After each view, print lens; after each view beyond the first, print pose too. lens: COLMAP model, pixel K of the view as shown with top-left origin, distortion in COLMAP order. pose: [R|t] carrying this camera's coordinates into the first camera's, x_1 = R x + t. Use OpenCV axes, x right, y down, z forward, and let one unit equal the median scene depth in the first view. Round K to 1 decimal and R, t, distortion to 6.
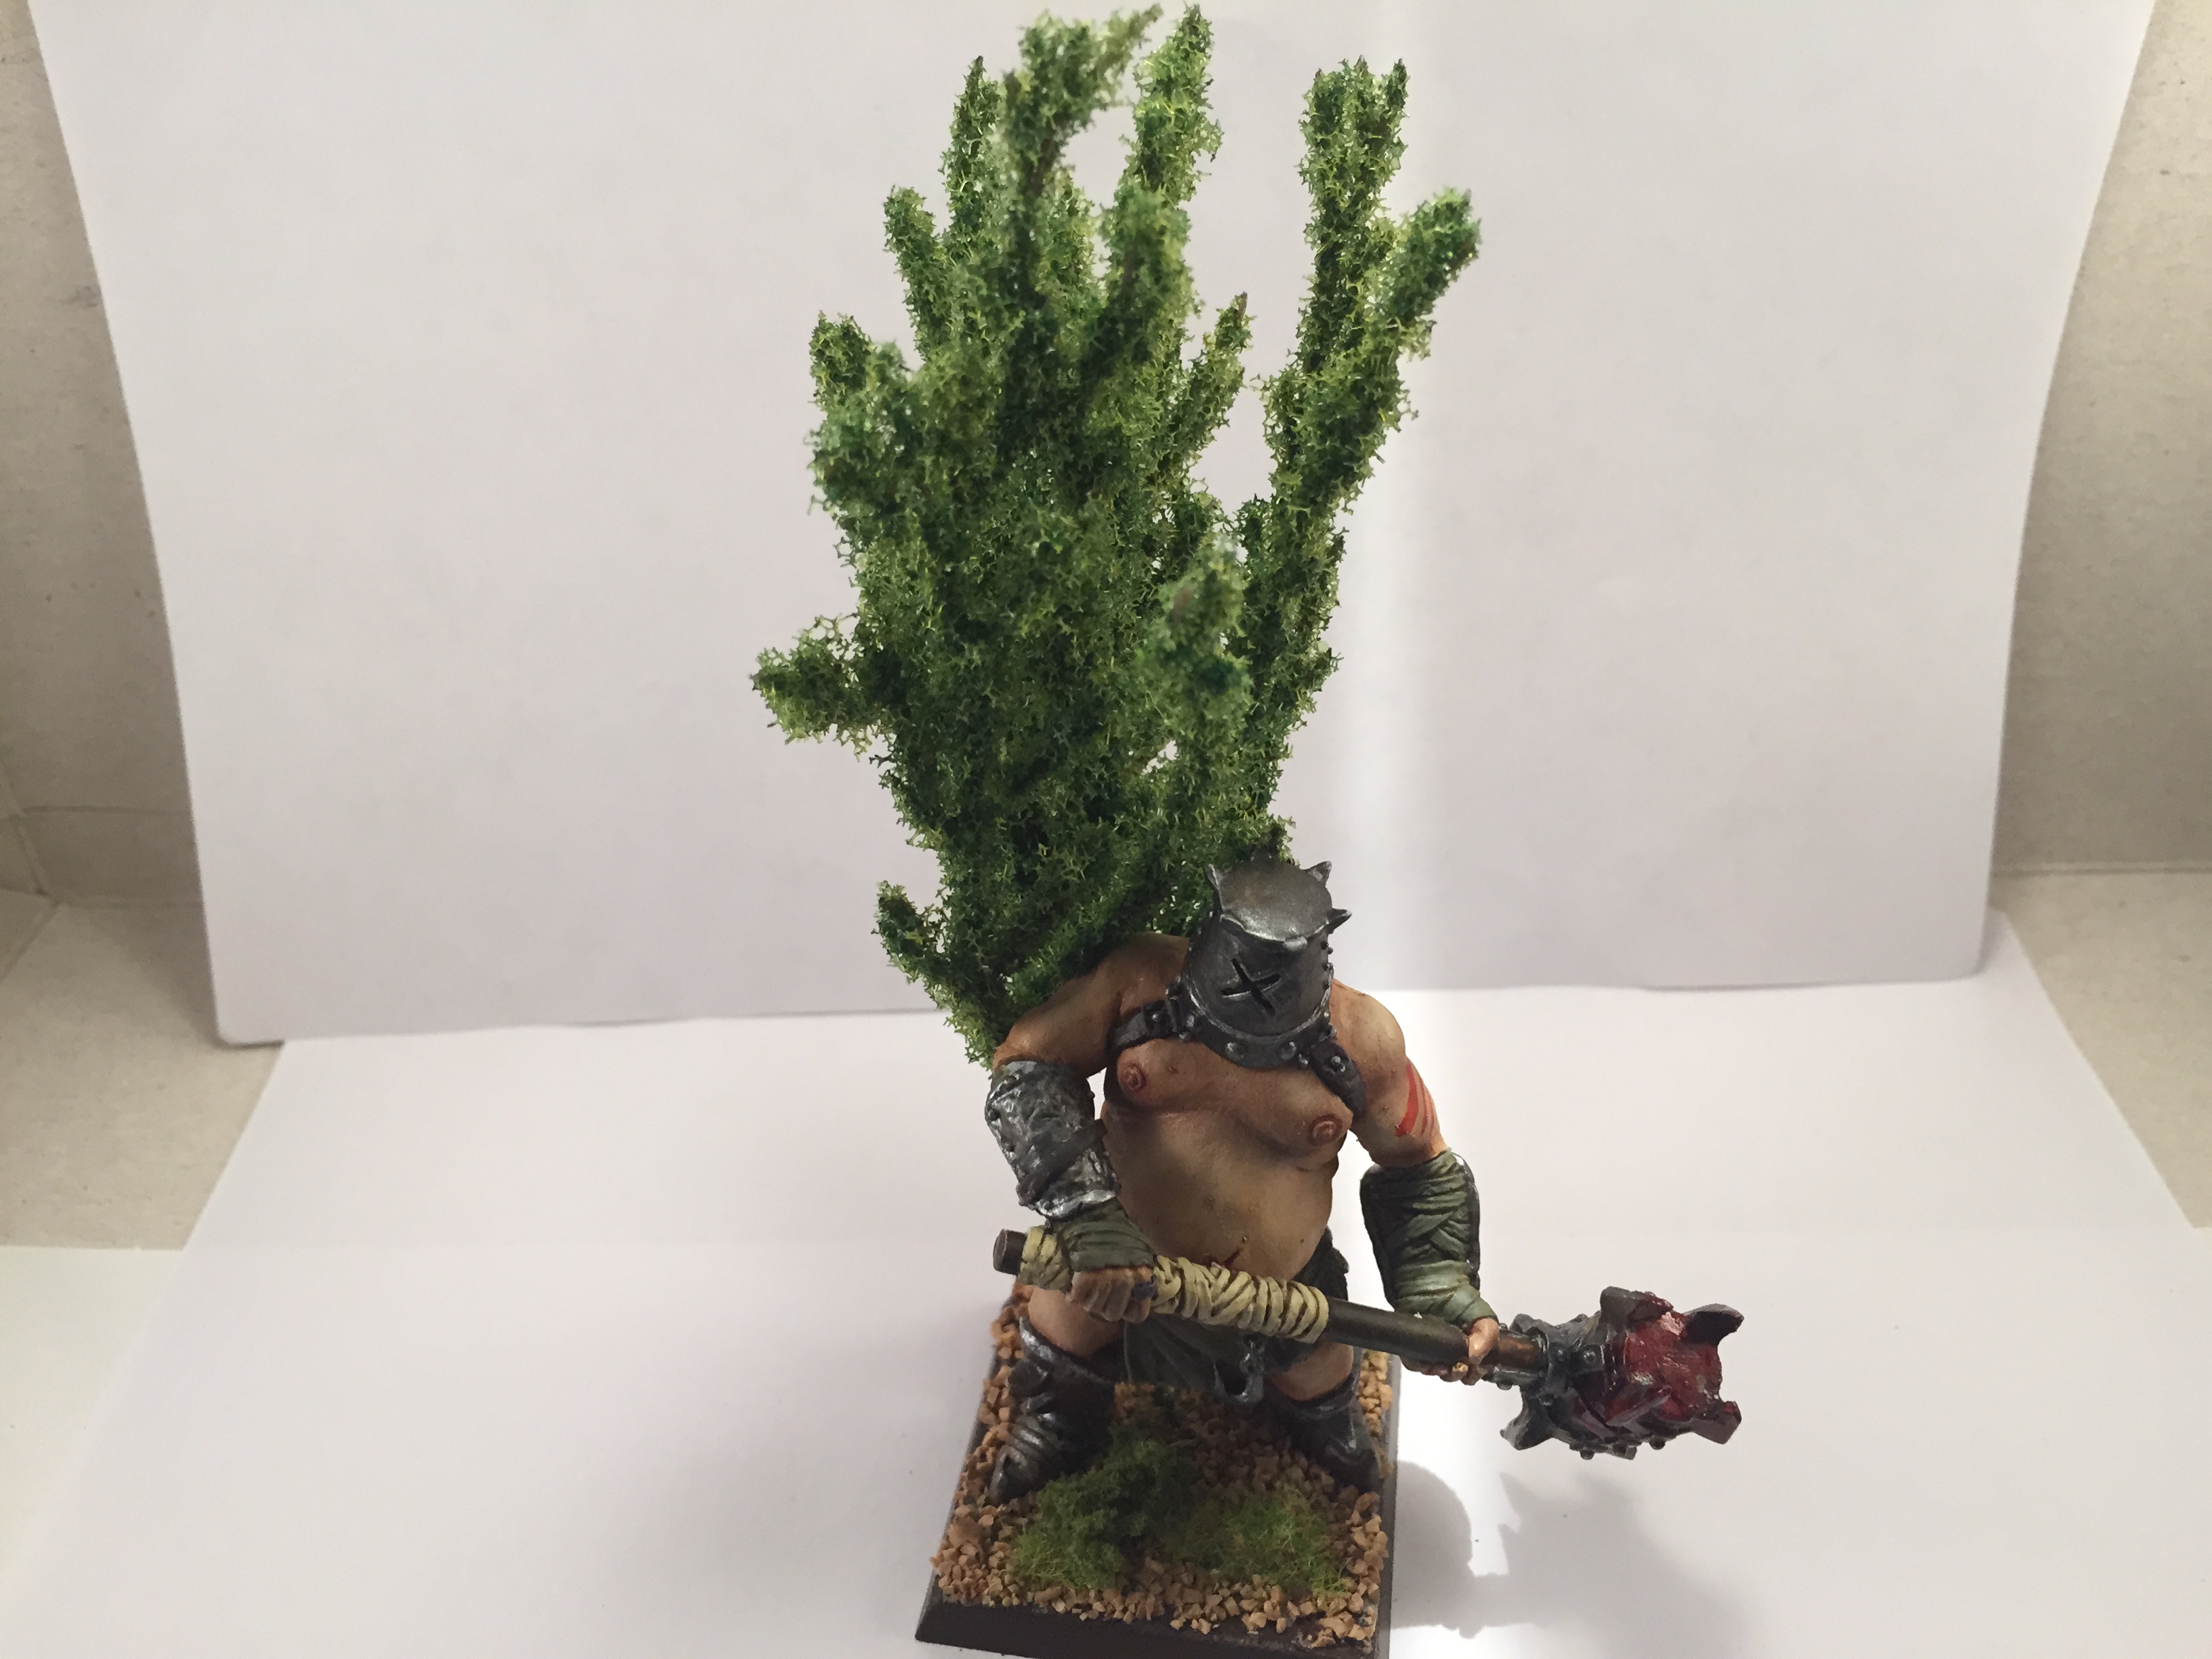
lens RADIAL K [[1926.7, 0, 1106.0], [0, 1926.7, 829.5], [0, 0, 1]] dist [0.012651, -0.005296]
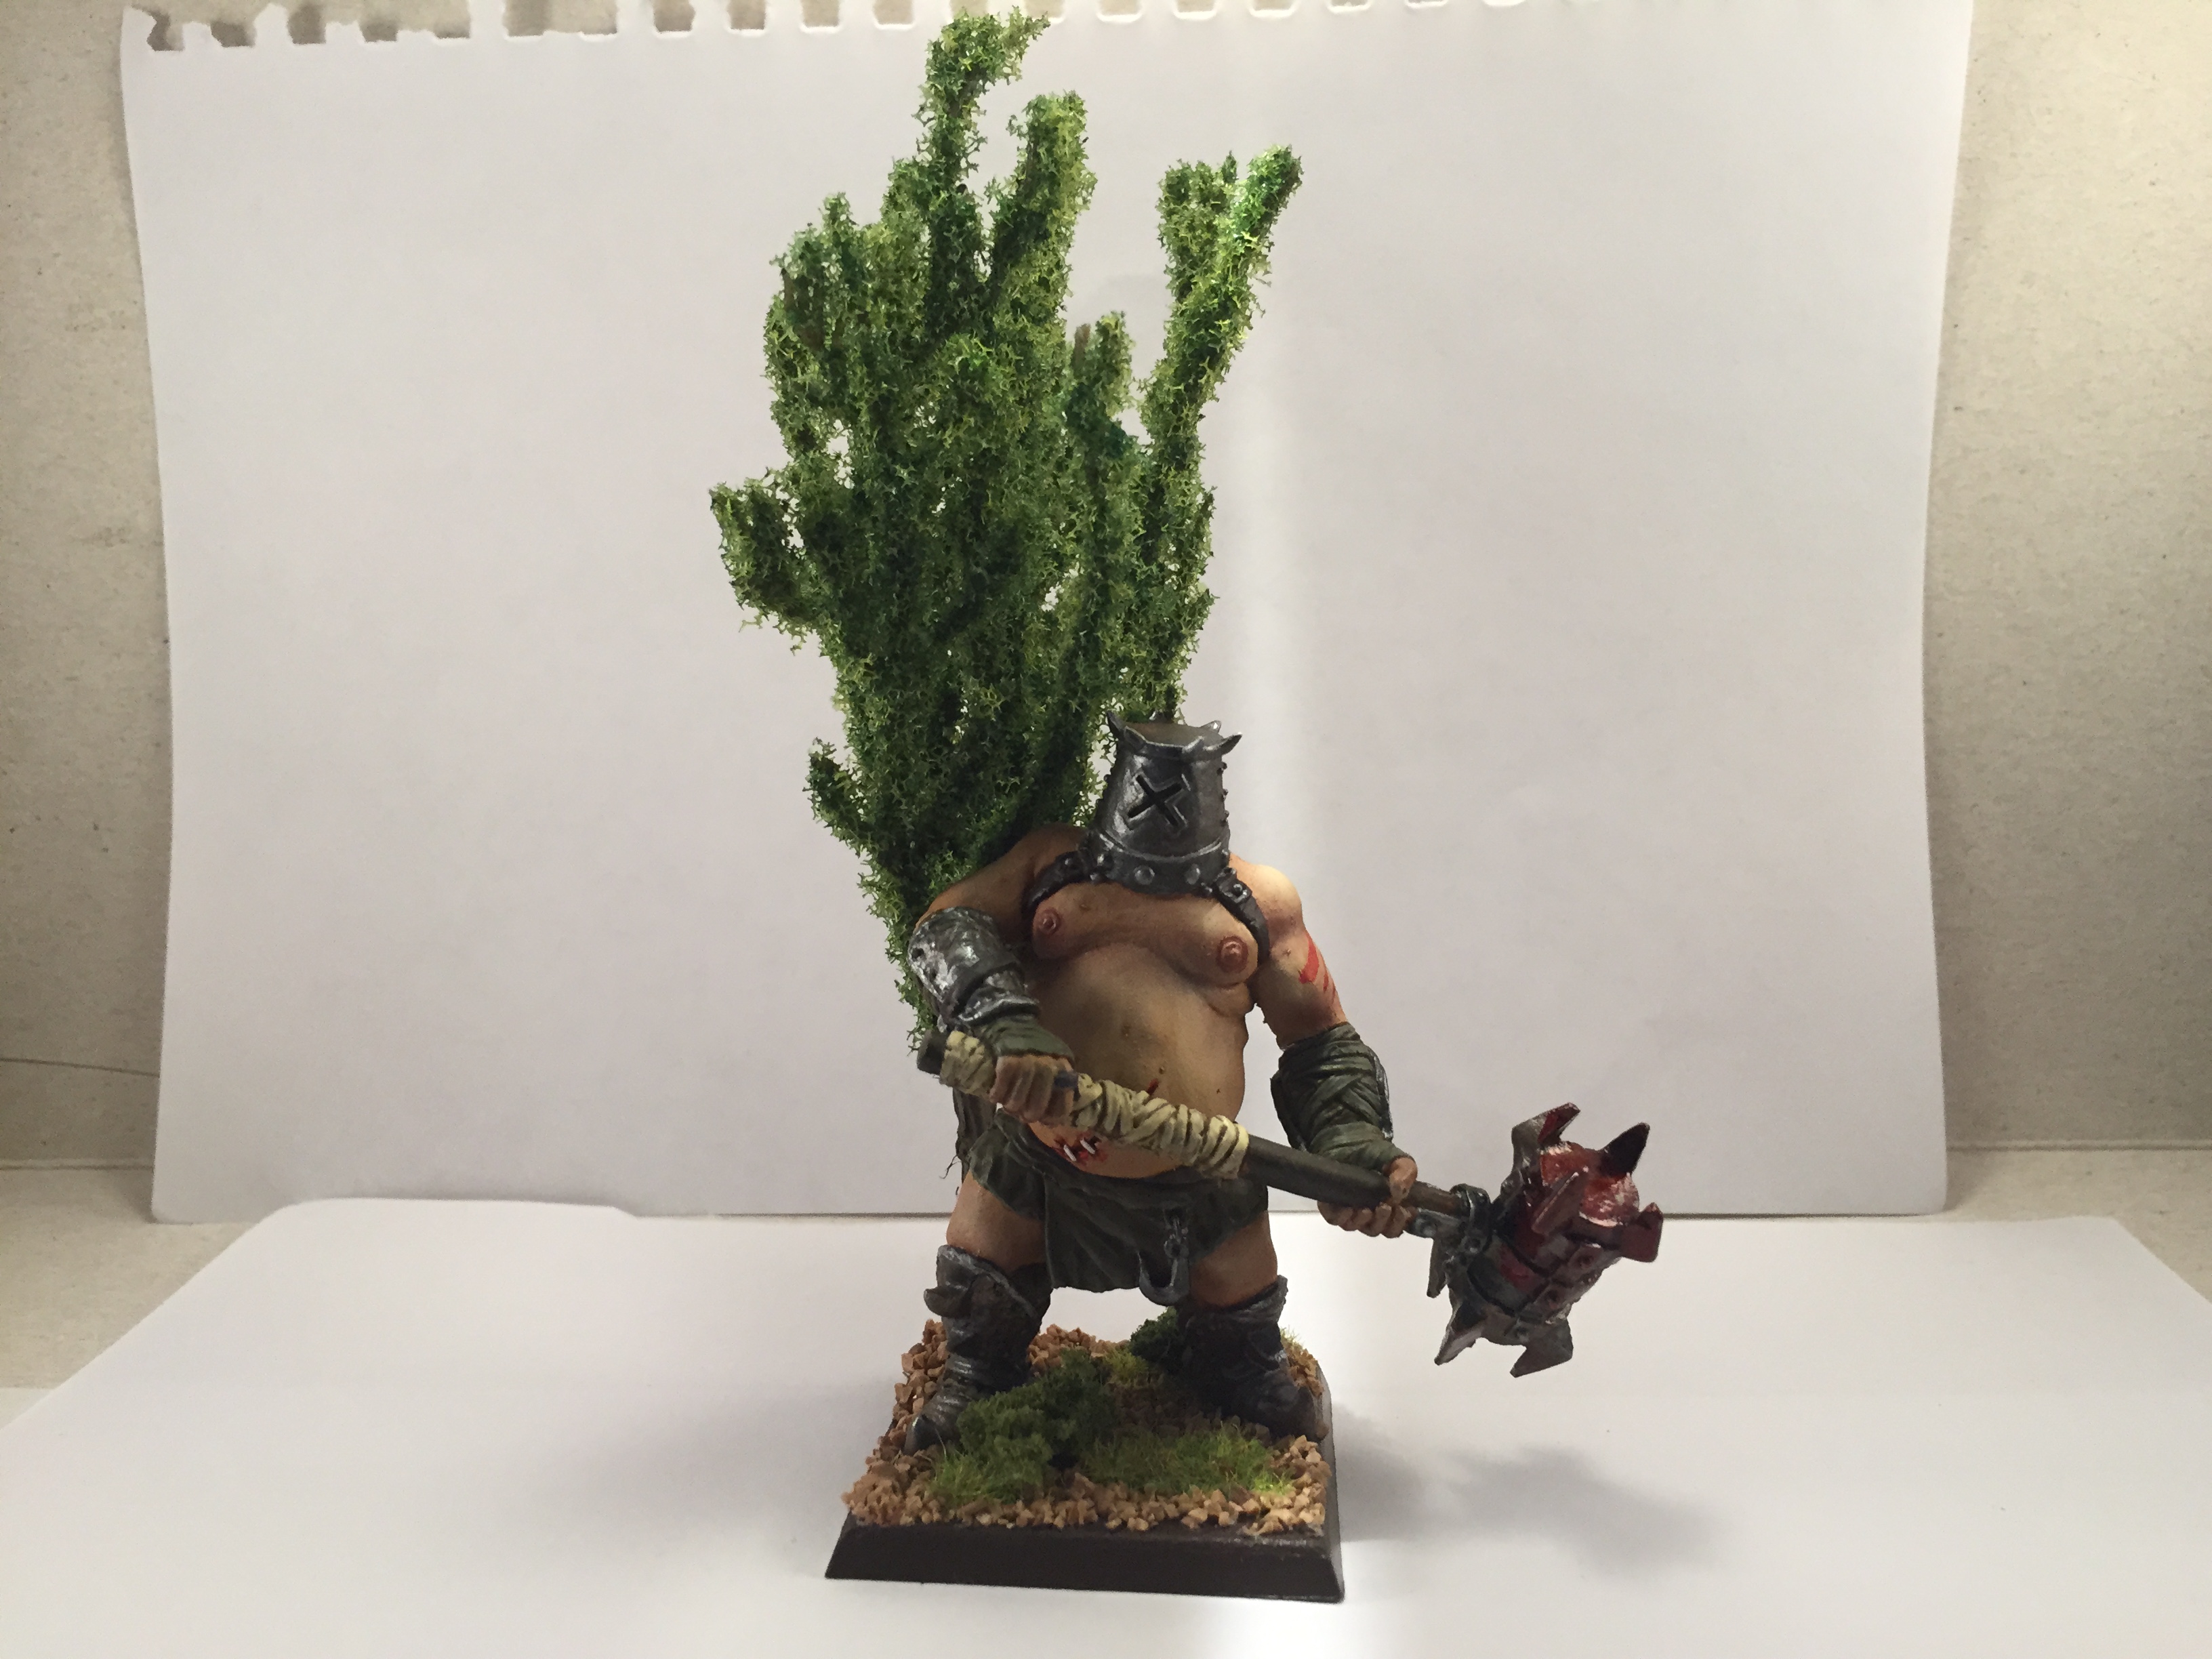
lens RADIAL K [[1926.7, 0, 1106.0], [0, 1926.7, 829.5], [0, 0, 1]] dist [0.012651, -0.005296]
pose [[0.997276, -0.014134, 0.072394, -0.029781], [0.043339, 0.906467, -0.420046, 0.521076], [-0.059686, 0.422039, 0.904611, 0.022379]]
